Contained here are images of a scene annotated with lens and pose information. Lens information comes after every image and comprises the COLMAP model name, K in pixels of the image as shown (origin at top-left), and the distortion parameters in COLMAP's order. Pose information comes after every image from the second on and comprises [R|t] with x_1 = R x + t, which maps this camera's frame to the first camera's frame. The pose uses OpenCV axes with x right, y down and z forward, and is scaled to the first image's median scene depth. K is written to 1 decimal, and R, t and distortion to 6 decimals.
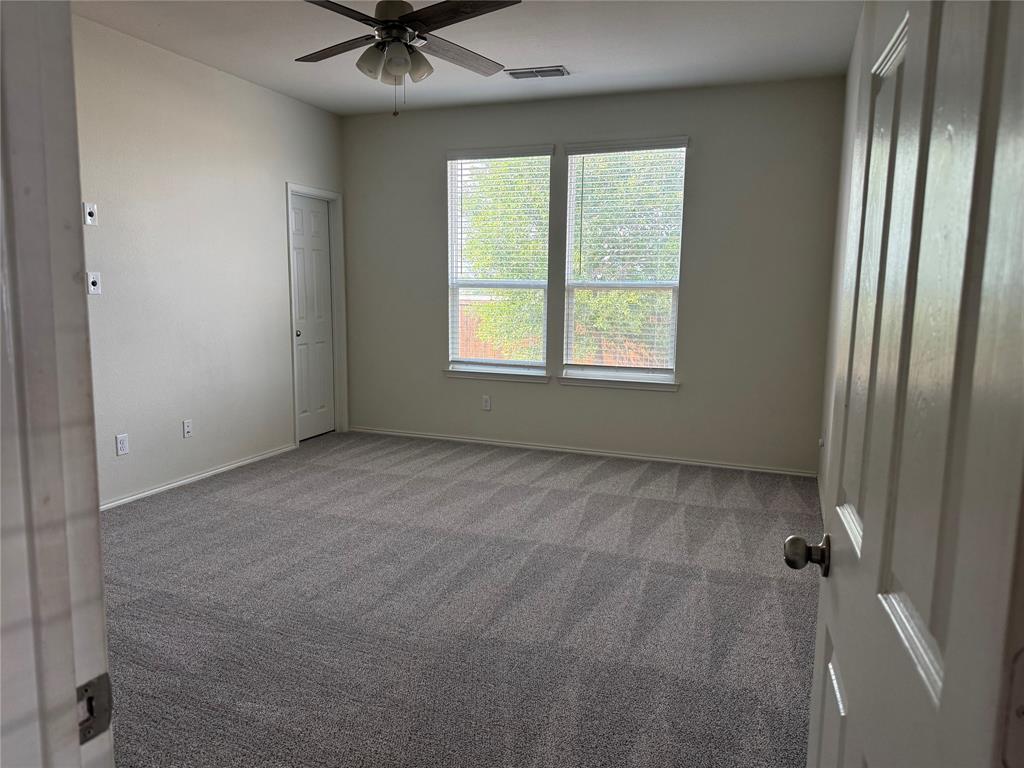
lens RADIAL K [[708.8, 0, 512.0], [0, 708.8, 384.0], [0, 0, 1]] dist [0.084474, -0.148322]
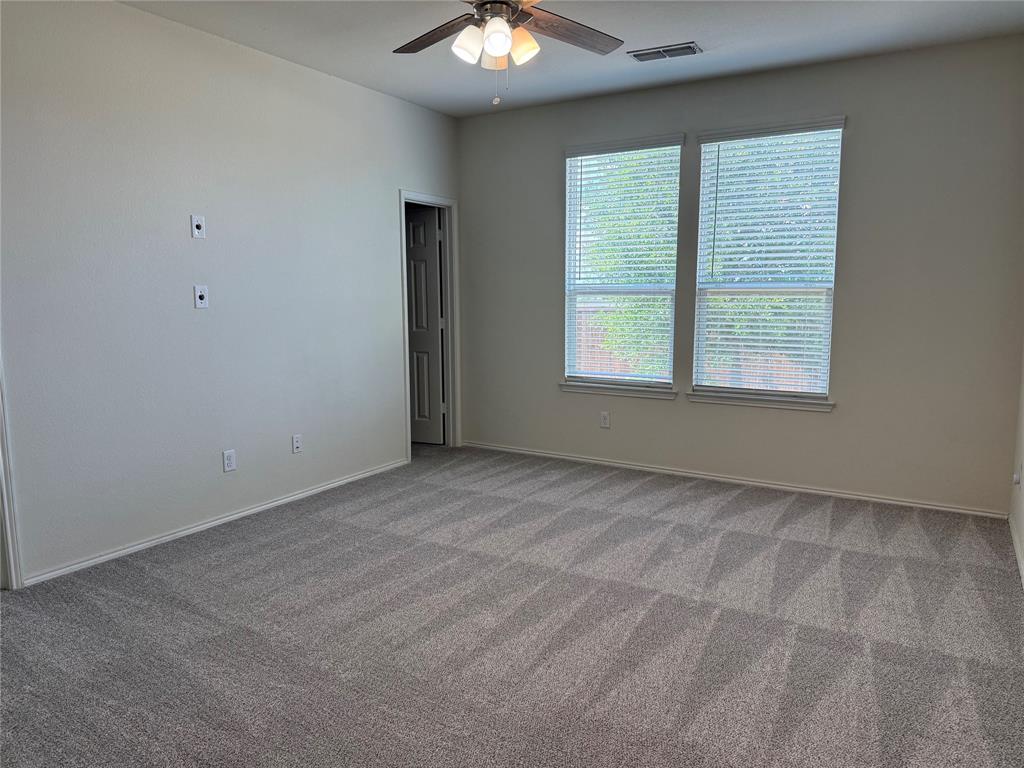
lens RADIAL K [[708.8, 0, 512.0], [0, 708.8, 384.0], [0, 0, 1]] dist [0.084474, -0.148322]
pose [[0.983296, 0.007473, -0.181858, 0.014739], [-0.008653, 0.999946, -0.005695, -0.017444], [0.181806, 0.007173, 0.983308, 0.100560]]
